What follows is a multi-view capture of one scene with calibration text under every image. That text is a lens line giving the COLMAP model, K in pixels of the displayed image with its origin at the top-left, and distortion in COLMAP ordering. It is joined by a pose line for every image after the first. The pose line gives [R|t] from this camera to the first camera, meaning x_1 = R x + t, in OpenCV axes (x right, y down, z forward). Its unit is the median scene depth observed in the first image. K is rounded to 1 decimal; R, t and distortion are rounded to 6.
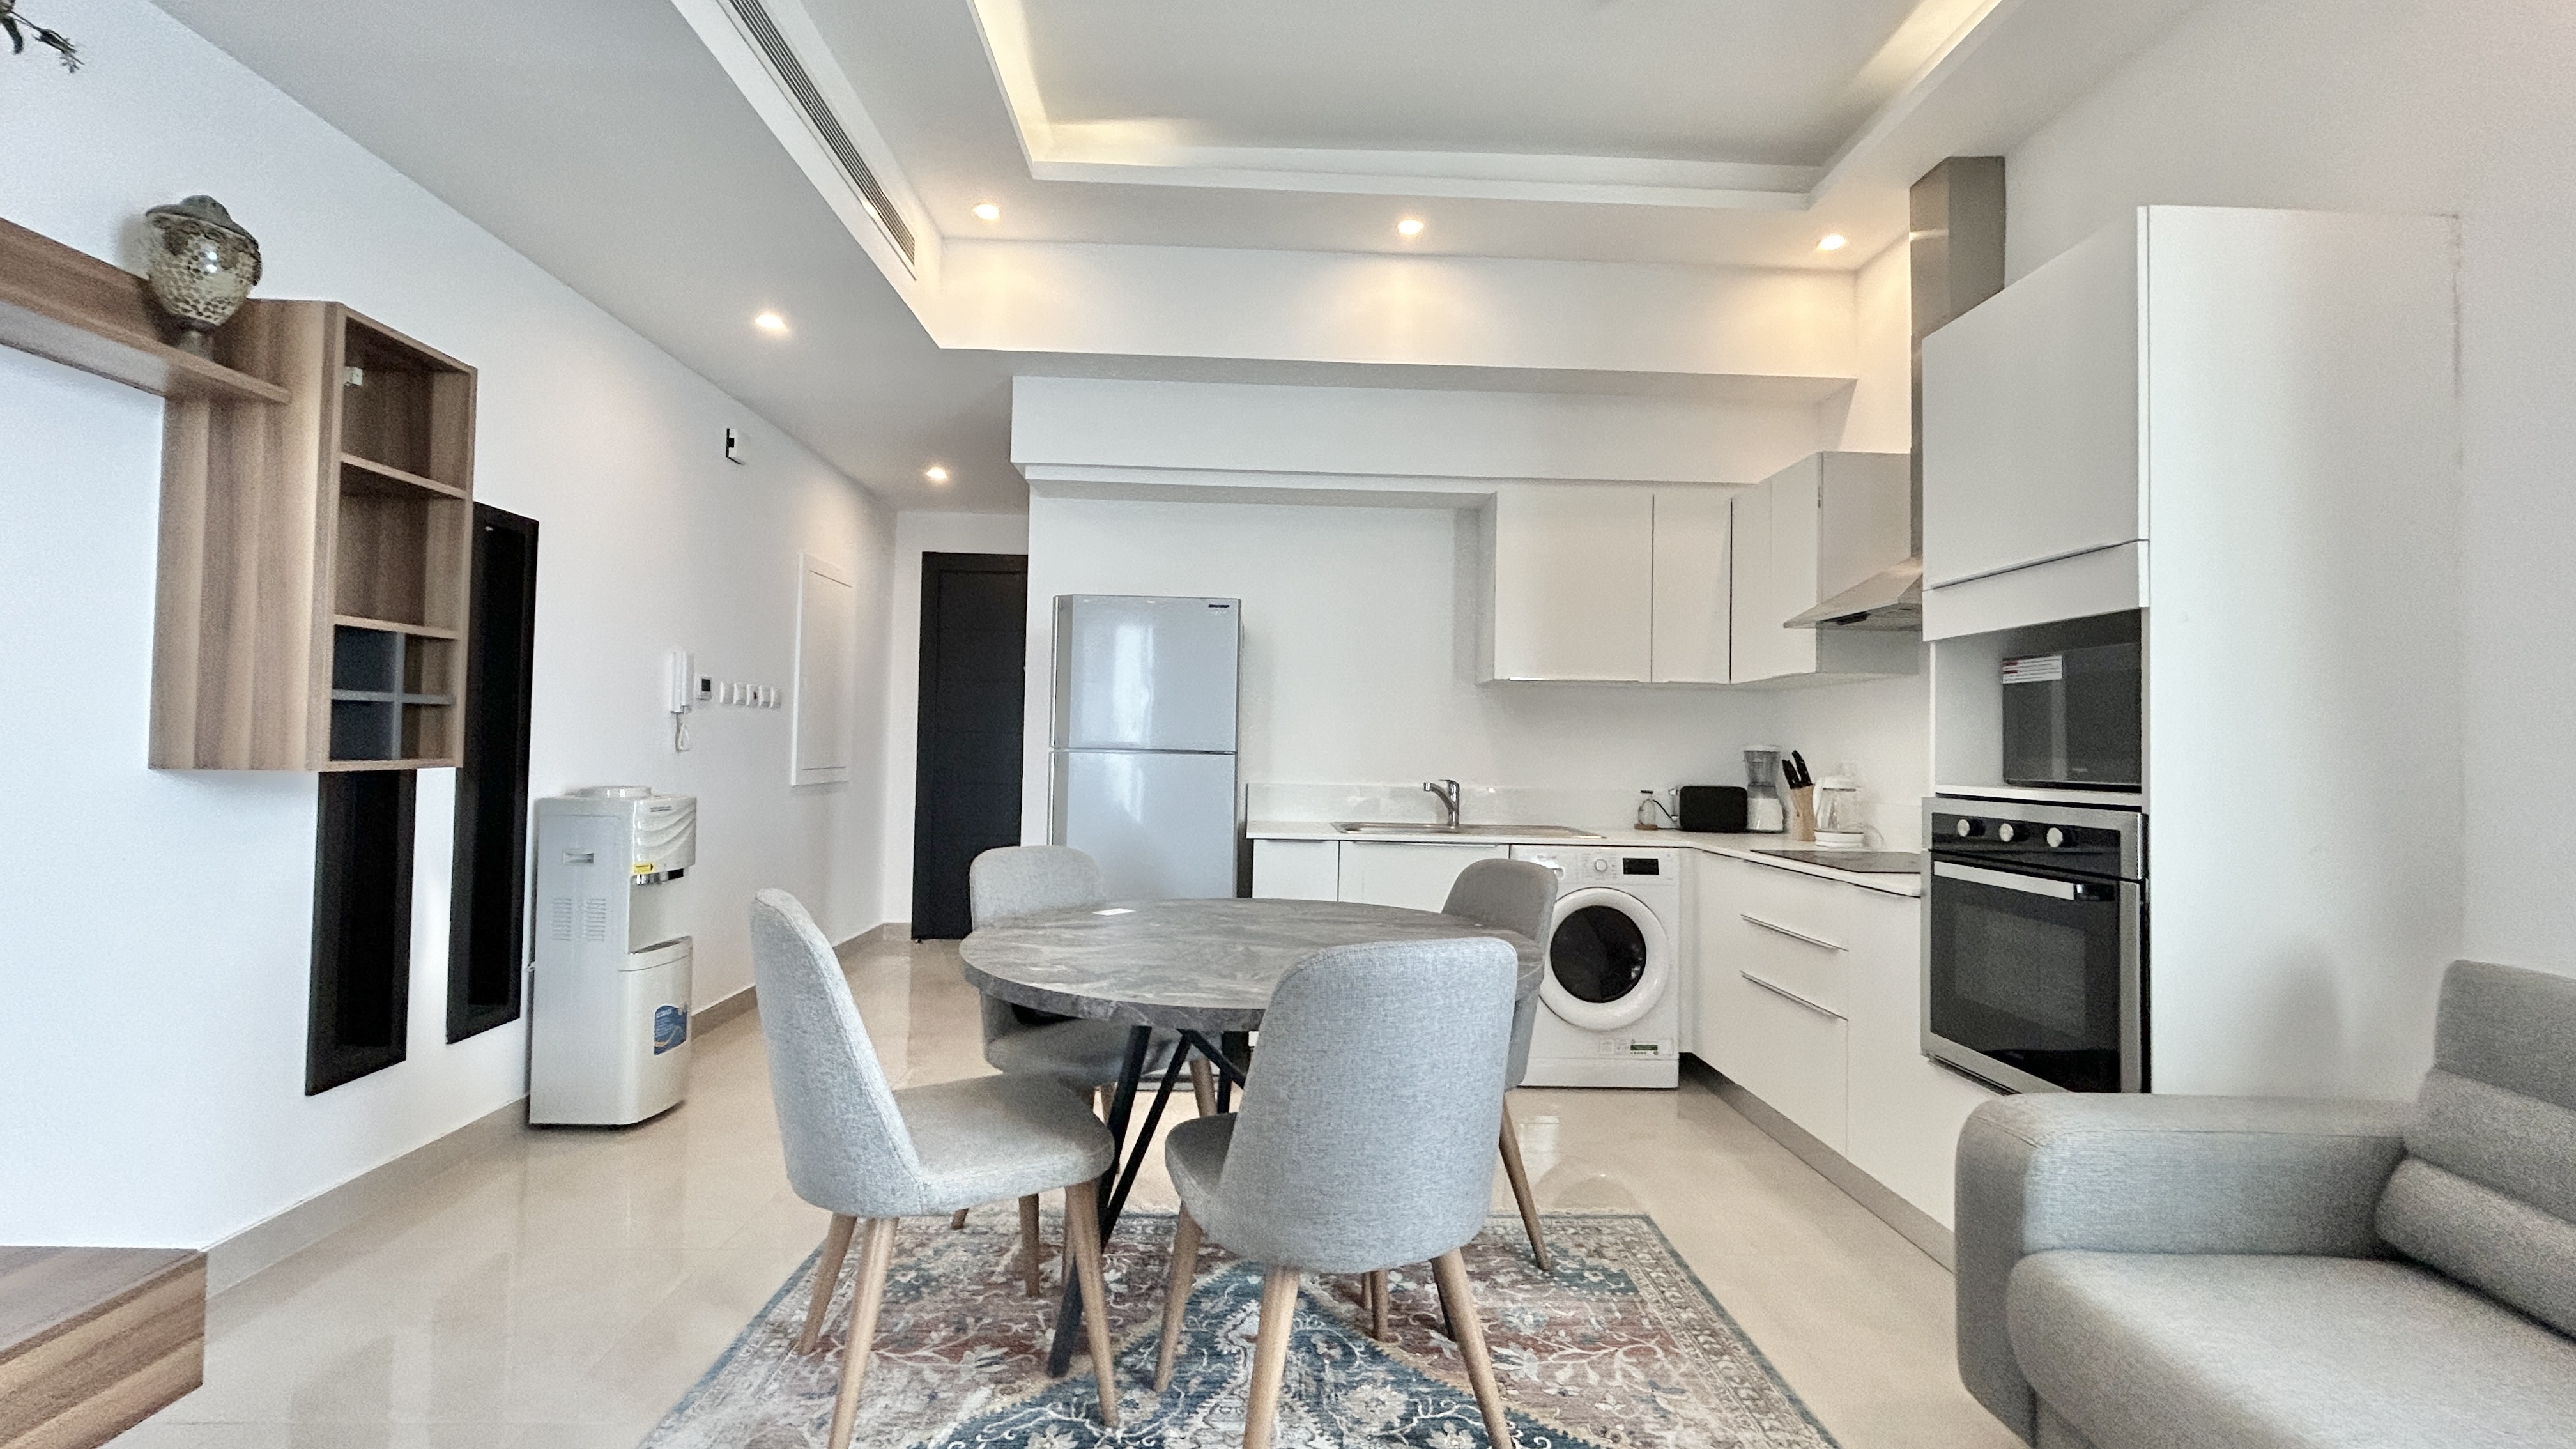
lens RADIAL K [[1034.7, 0, 1288.0], [0, 1034.7, 724.5], [0, 0, 1]] dist [-0.001454, -0.000100]
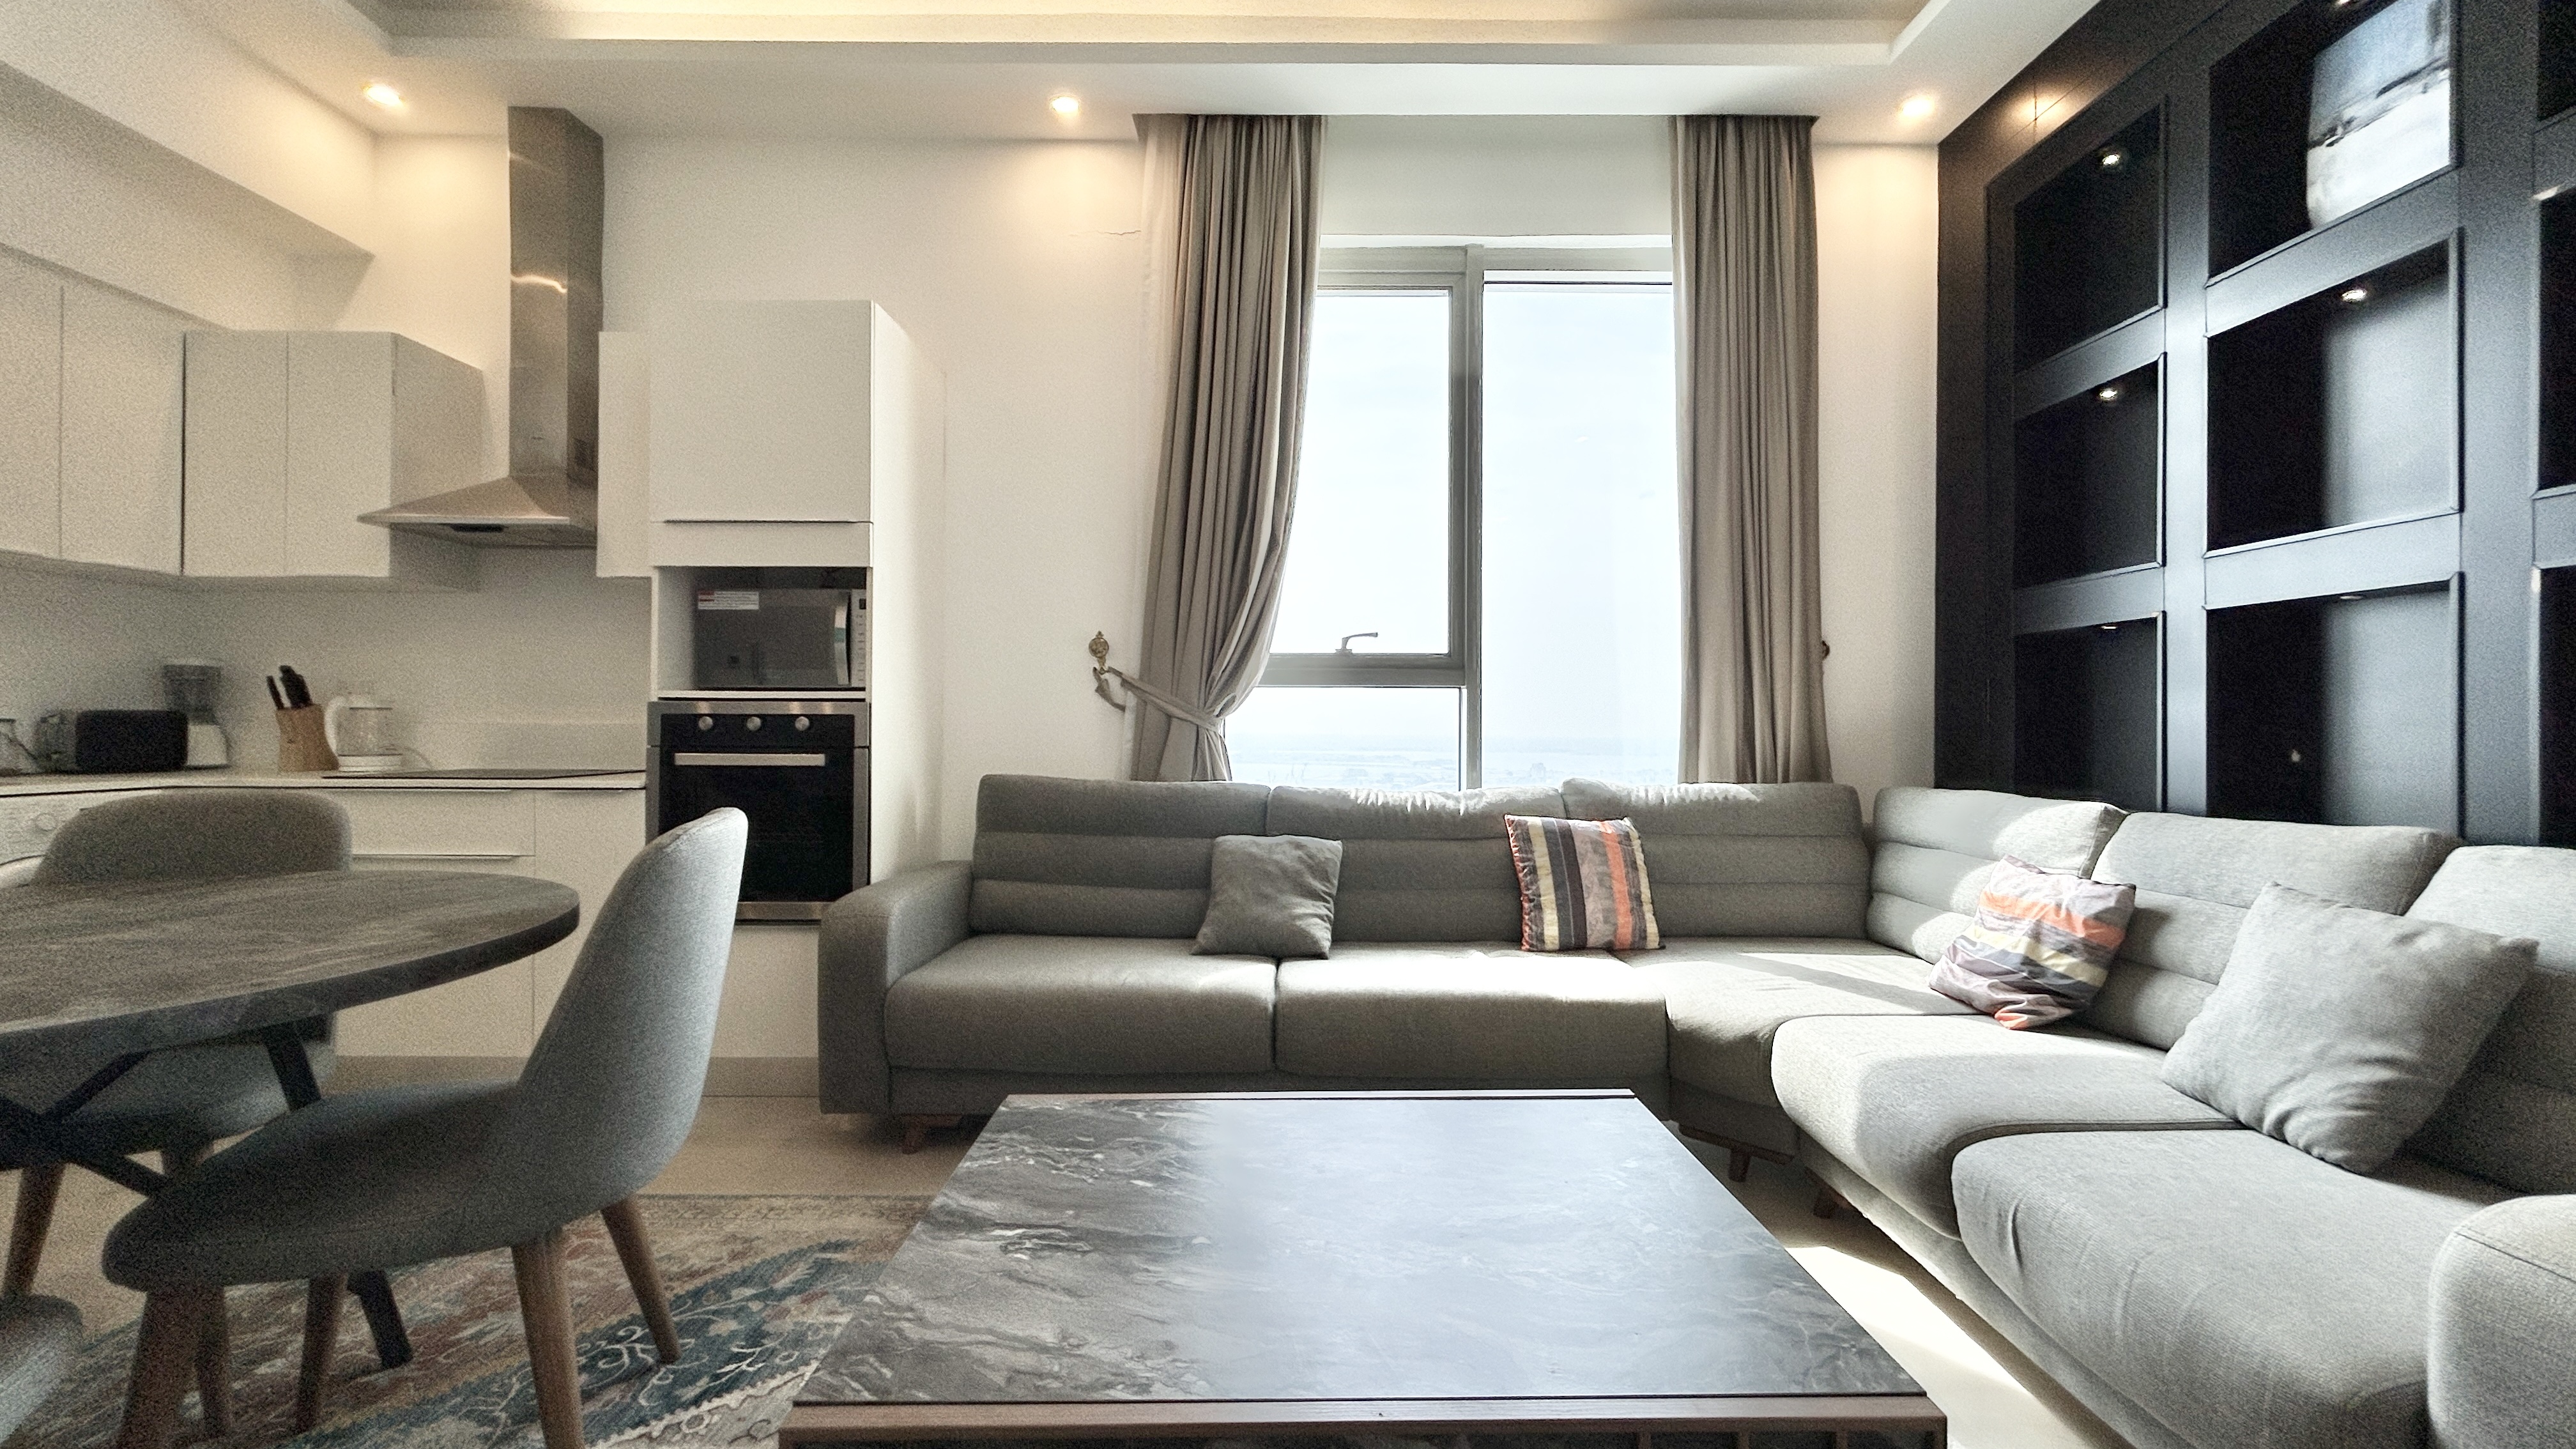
lens RADIAL K [[1034.7, 0, 1288.0], [0, 1034.7, 724.5], [0, 0, 1]] dist [-0.001454, -0.000100]
pose [[0.027553, -0.020791, 0.999404, -0.416397], [-0.027969, 0.999376, 0.021562, 0.041337], [-0.999229, -0.028546, 0.026954, 0.205691]]
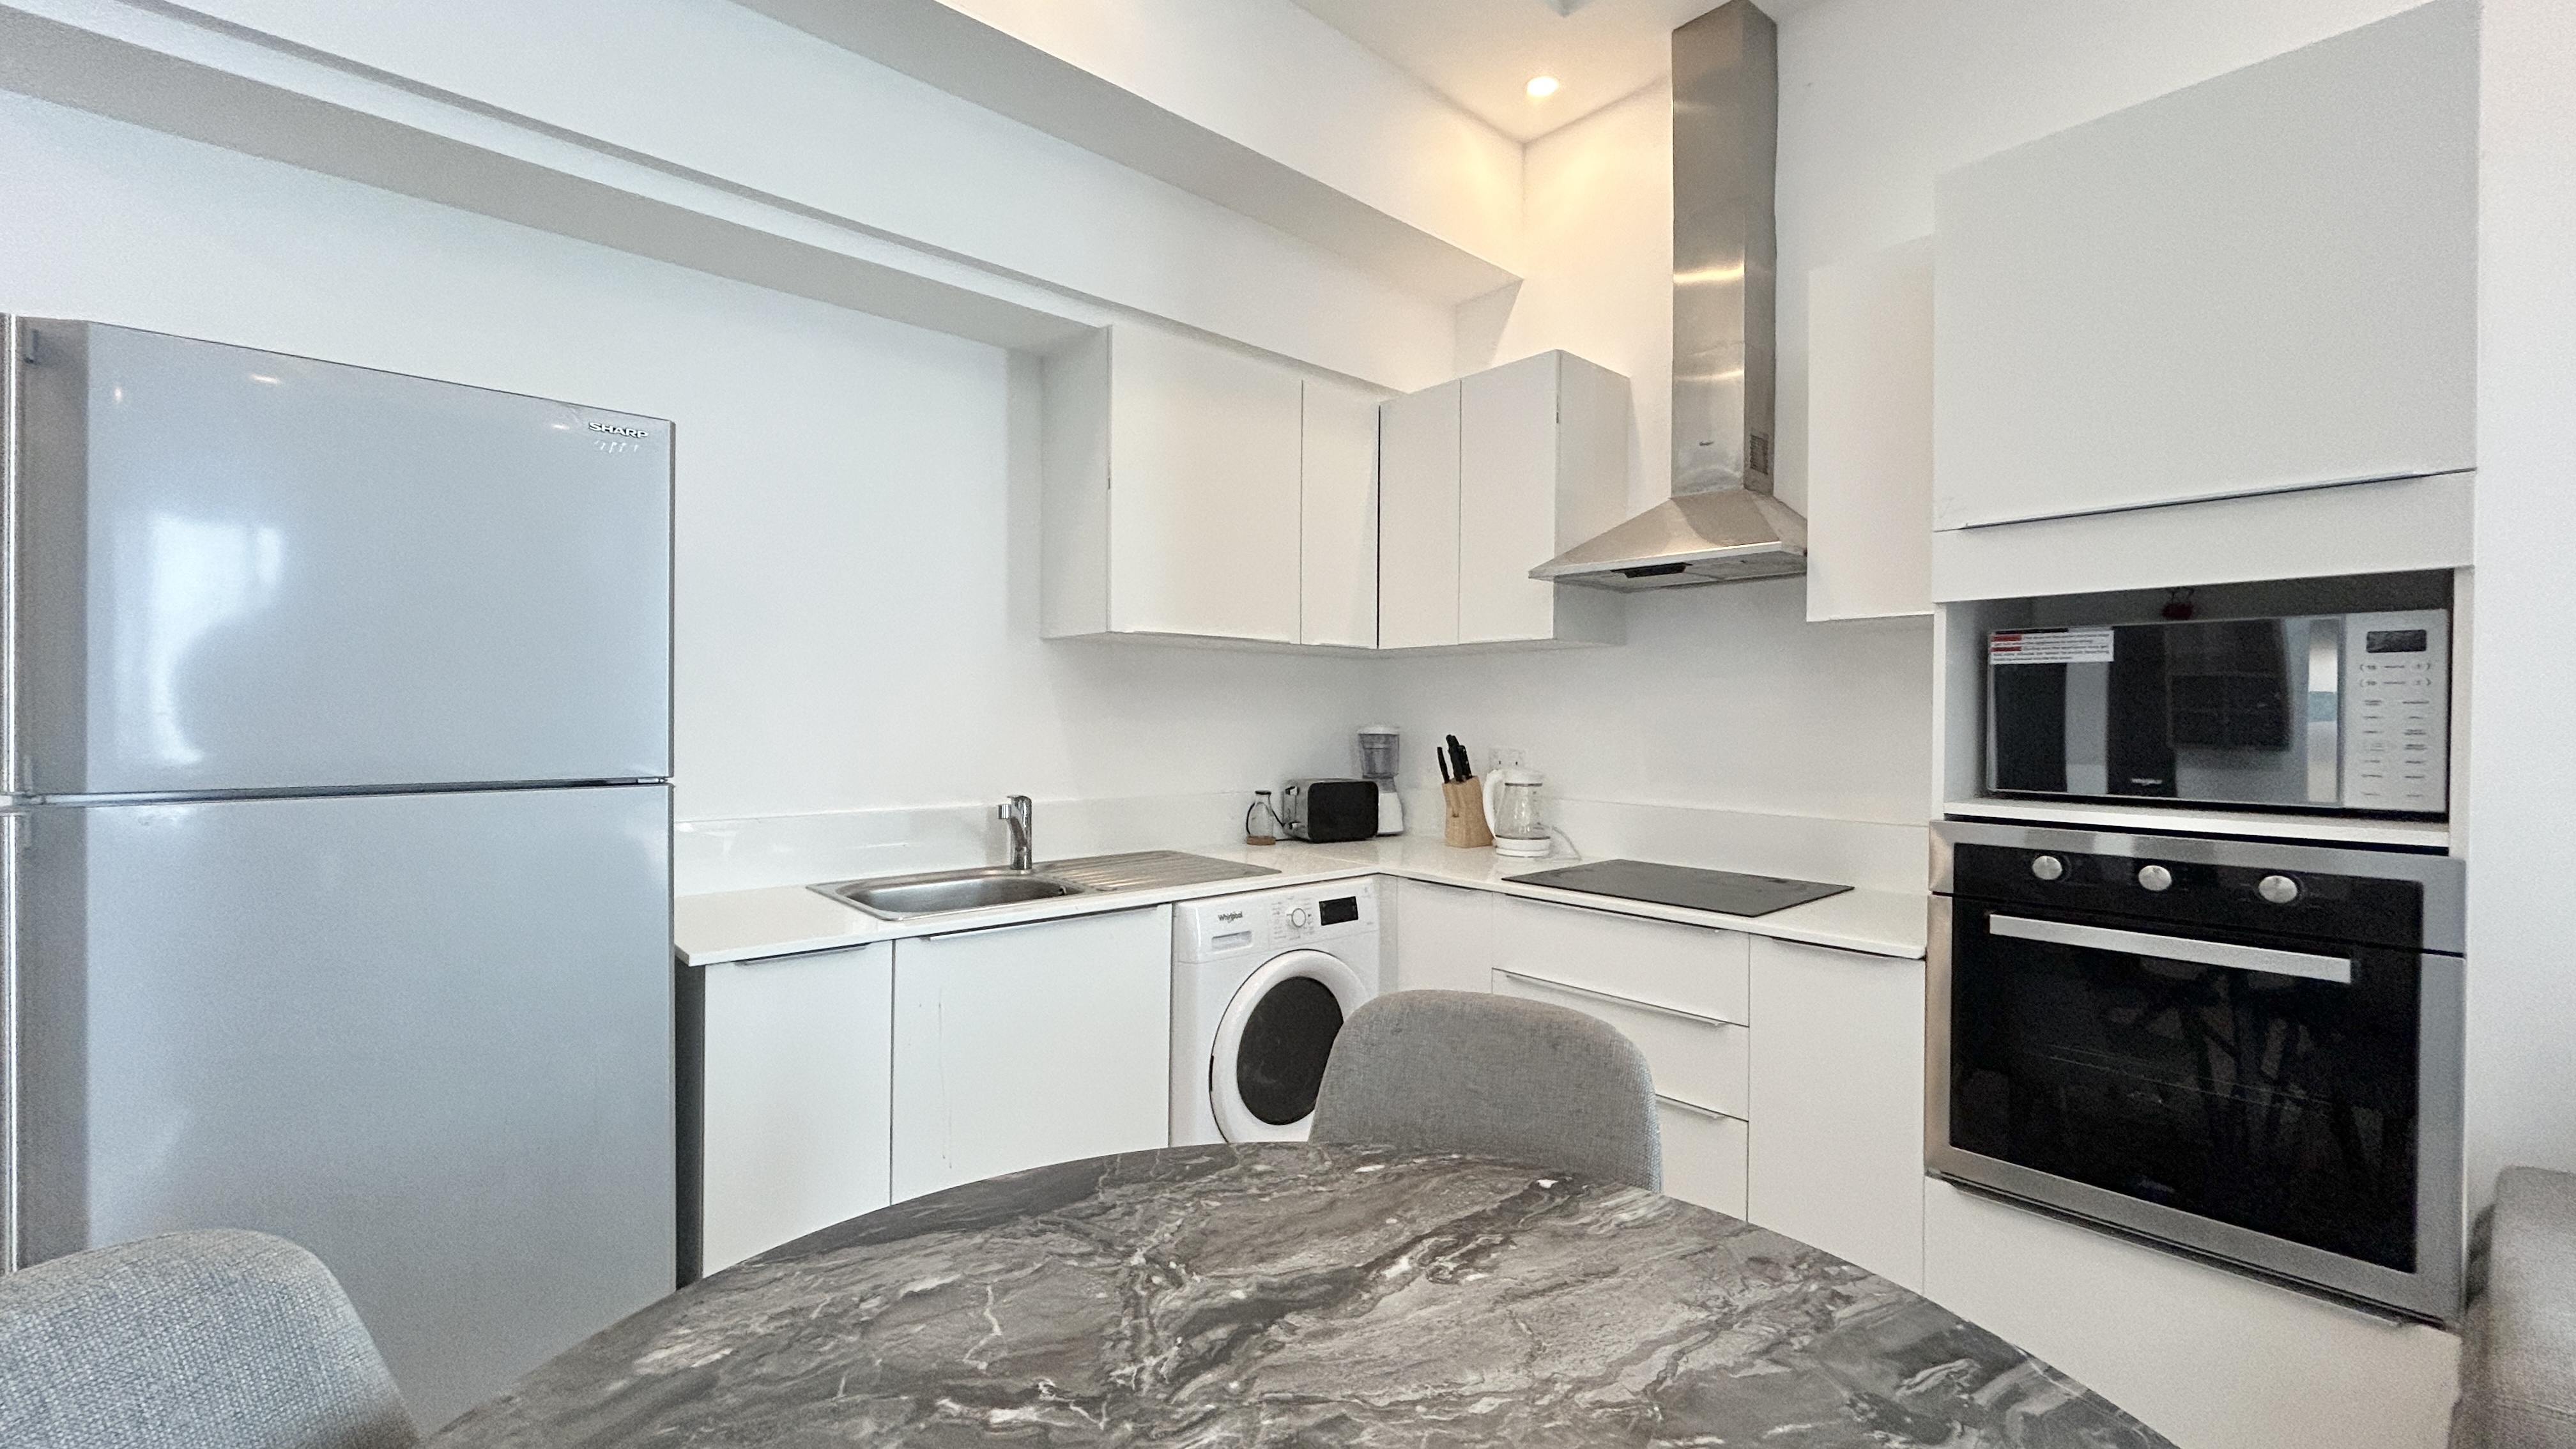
lens RADIAL K [[1028.3, 0, 1288.0], [0, 1028.3, 724.5], [0, 0, 1]] dist [-0.000572, 0.000107]
pose [[0.770673, -0.022386, 0.636838, -0.146240], [-0.004517, 0.999166, 0.040589, -0.018814], [-0.637215, -0.034157, 0.769929, 0.593028]]
